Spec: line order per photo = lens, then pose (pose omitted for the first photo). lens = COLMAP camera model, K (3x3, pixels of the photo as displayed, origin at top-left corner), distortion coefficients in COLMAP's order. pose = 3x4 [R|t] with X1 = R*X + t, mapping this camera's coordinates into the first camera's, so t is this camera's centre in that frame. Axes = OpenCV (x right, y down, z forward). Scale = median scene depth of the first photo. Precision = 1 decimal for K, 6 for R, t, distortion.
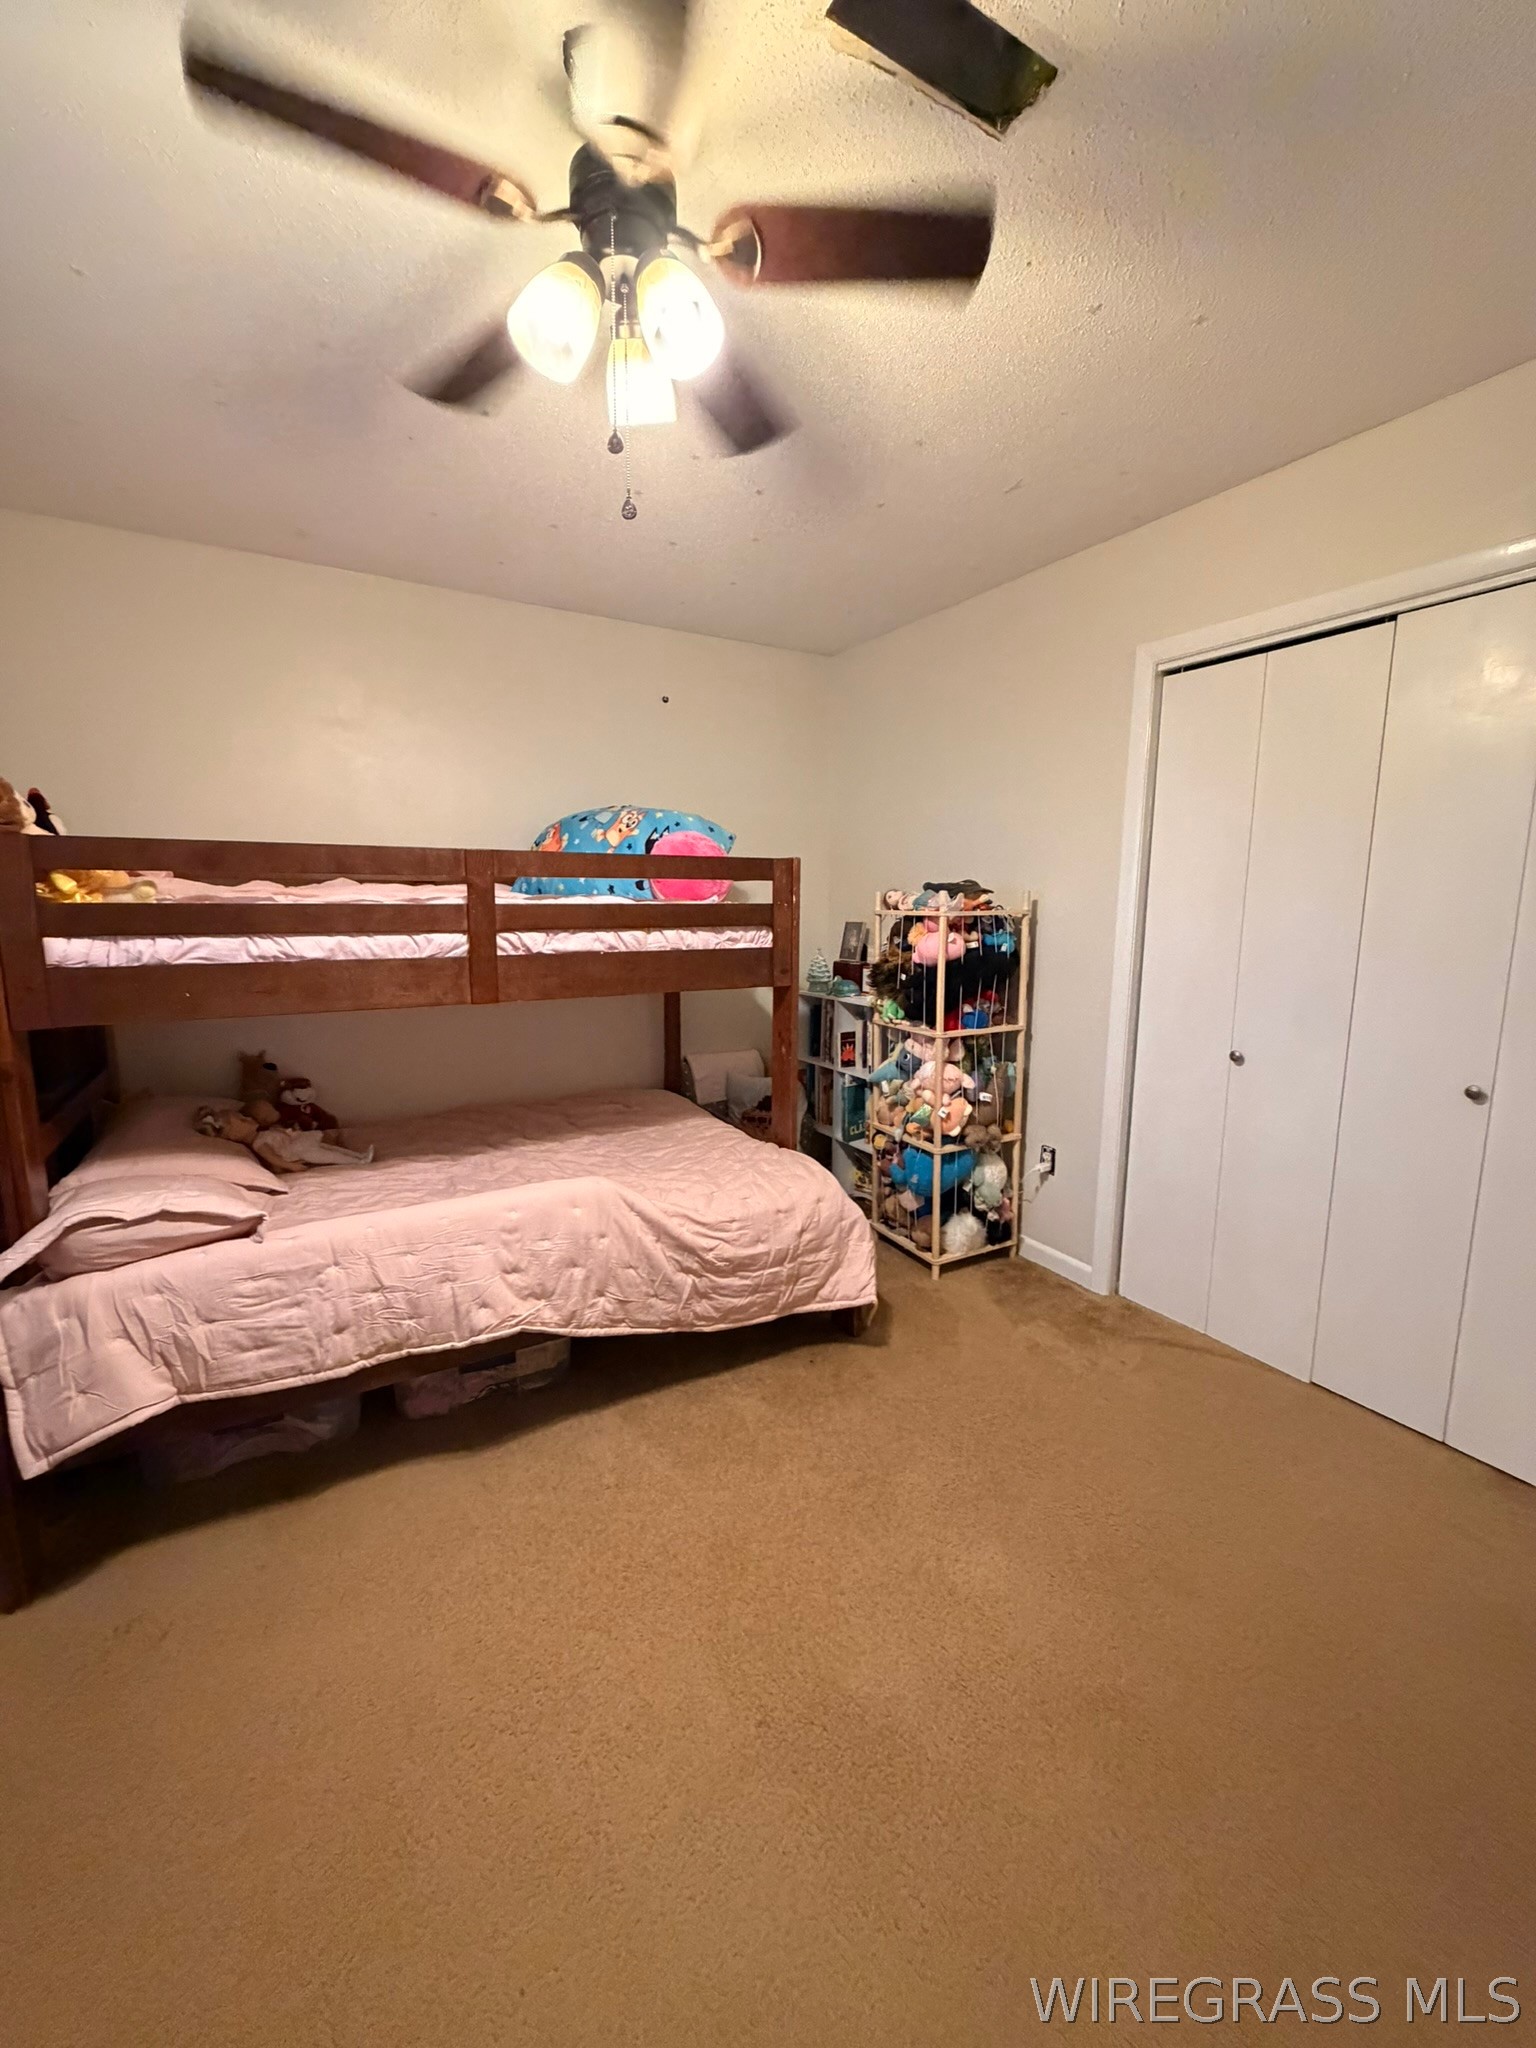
lens RADIAL K [[791.5, 0, 759.7], [0, 791.5, 1016.3], [0, 0, 1]] dist [-0.010230, 0.000020]
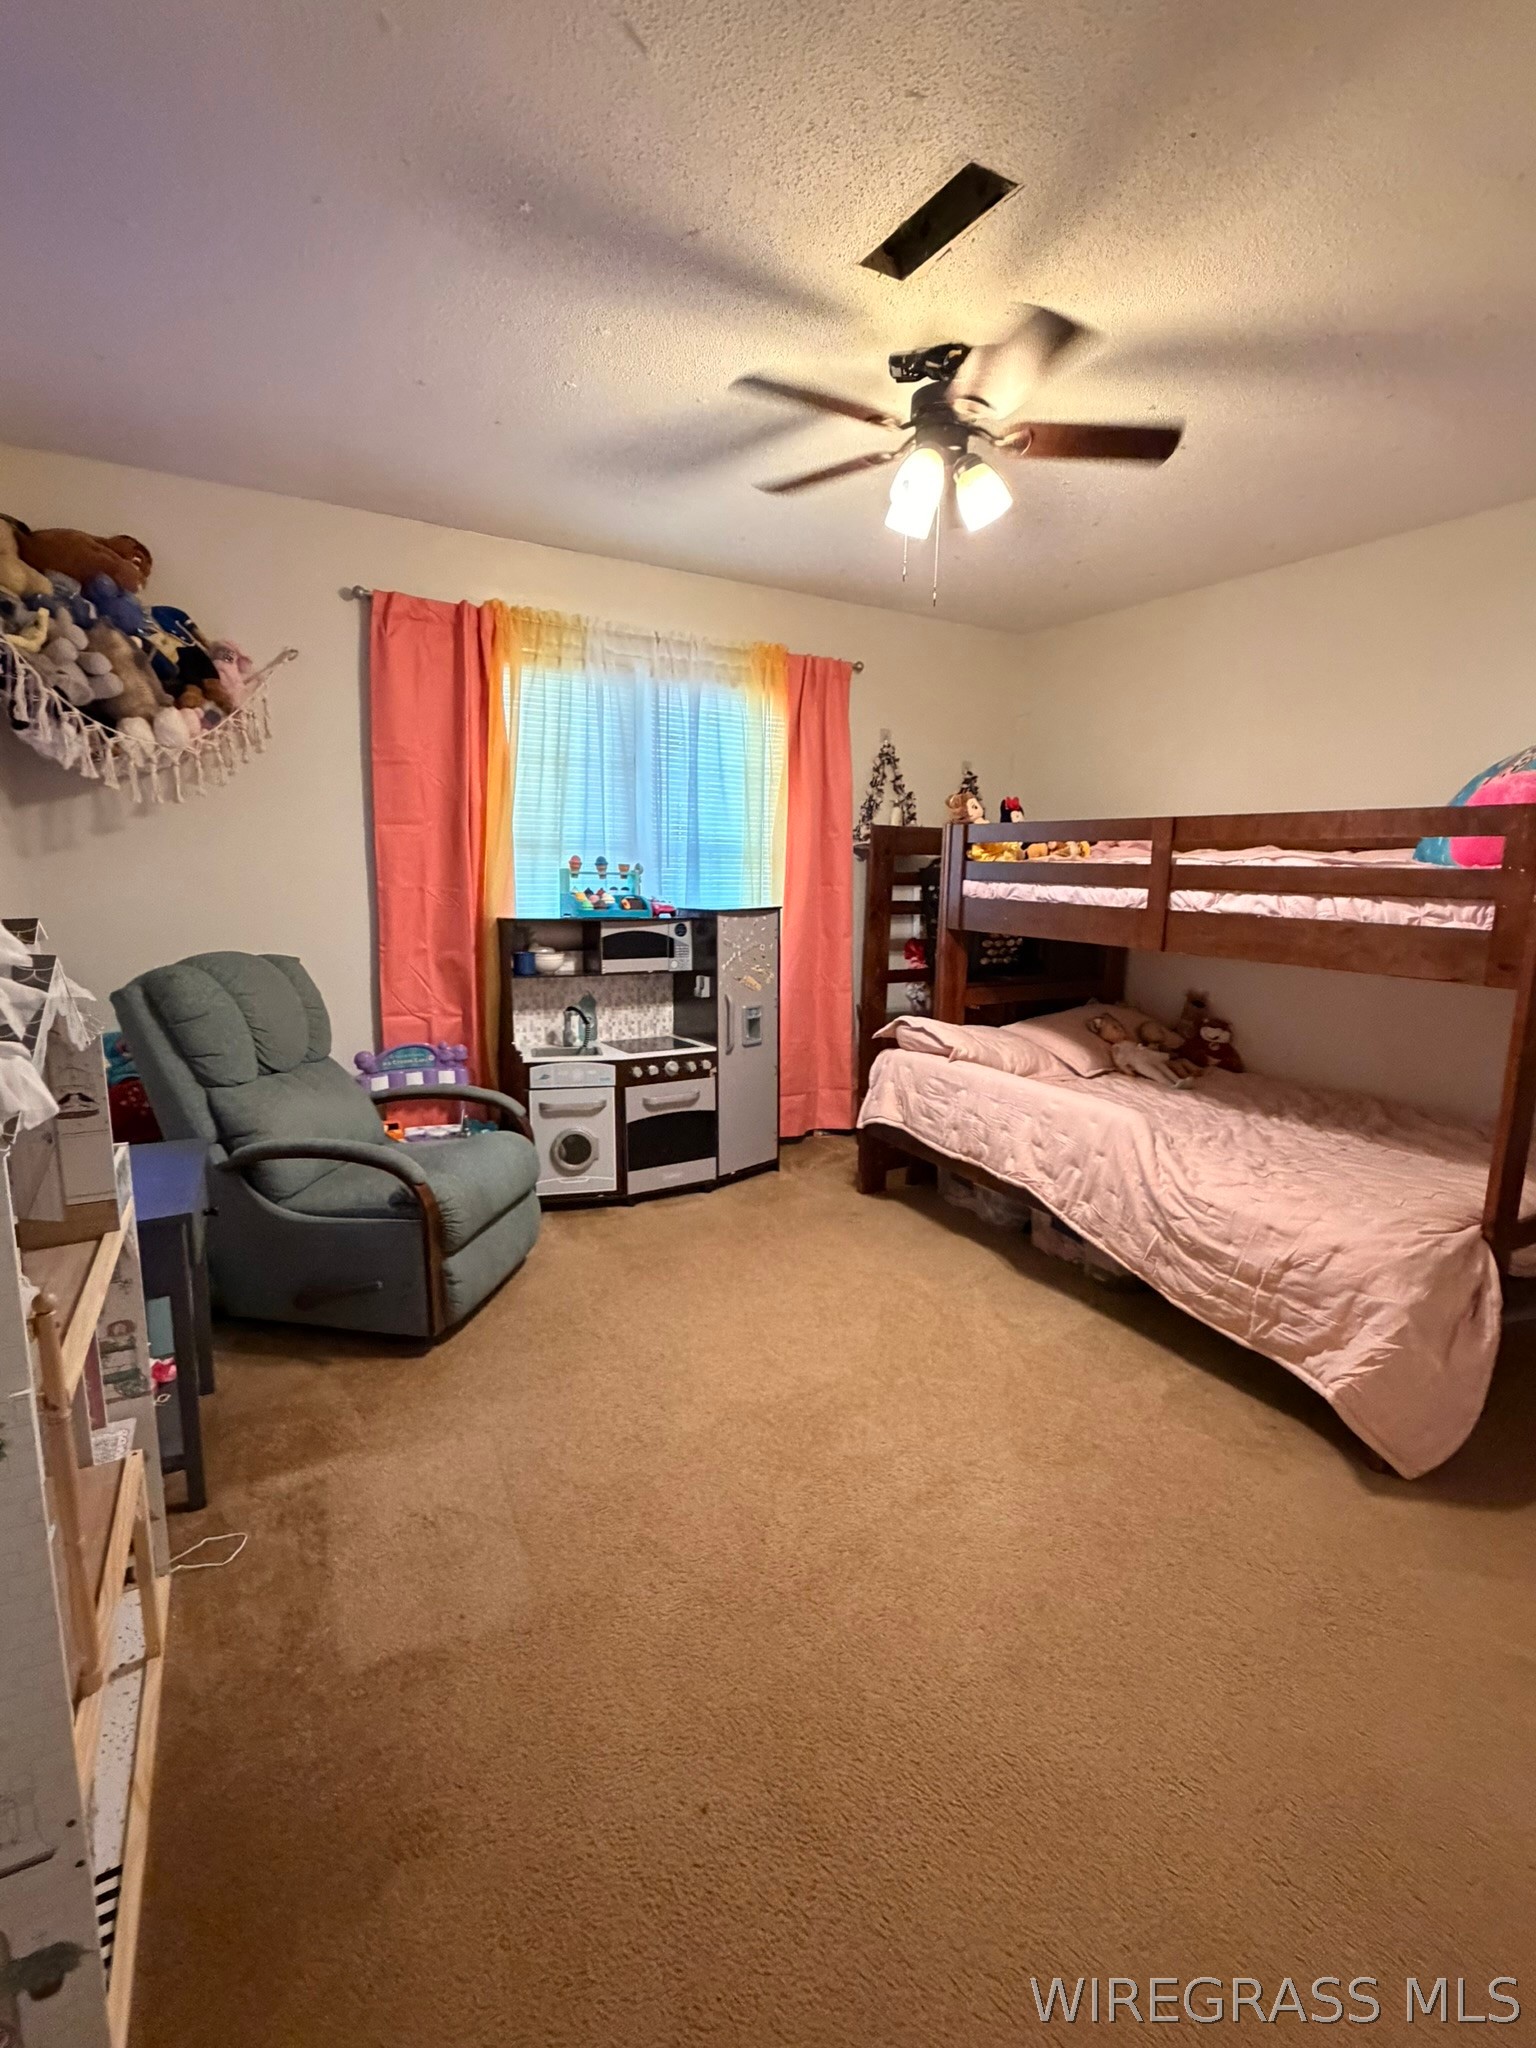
lens RADIAL K [[932.3, 0, 762.1], [0, 932.3, 1022.6], [0, 0, 1]] dist [-0.003262, 0.001047]
pose [[0.003457, 0.170714, -0.985315, 1.014074], [-0.159599, 0.972785, 0.167983, -0.051493], [0.987176, 0.156675, 0.030608, 0.411144]]
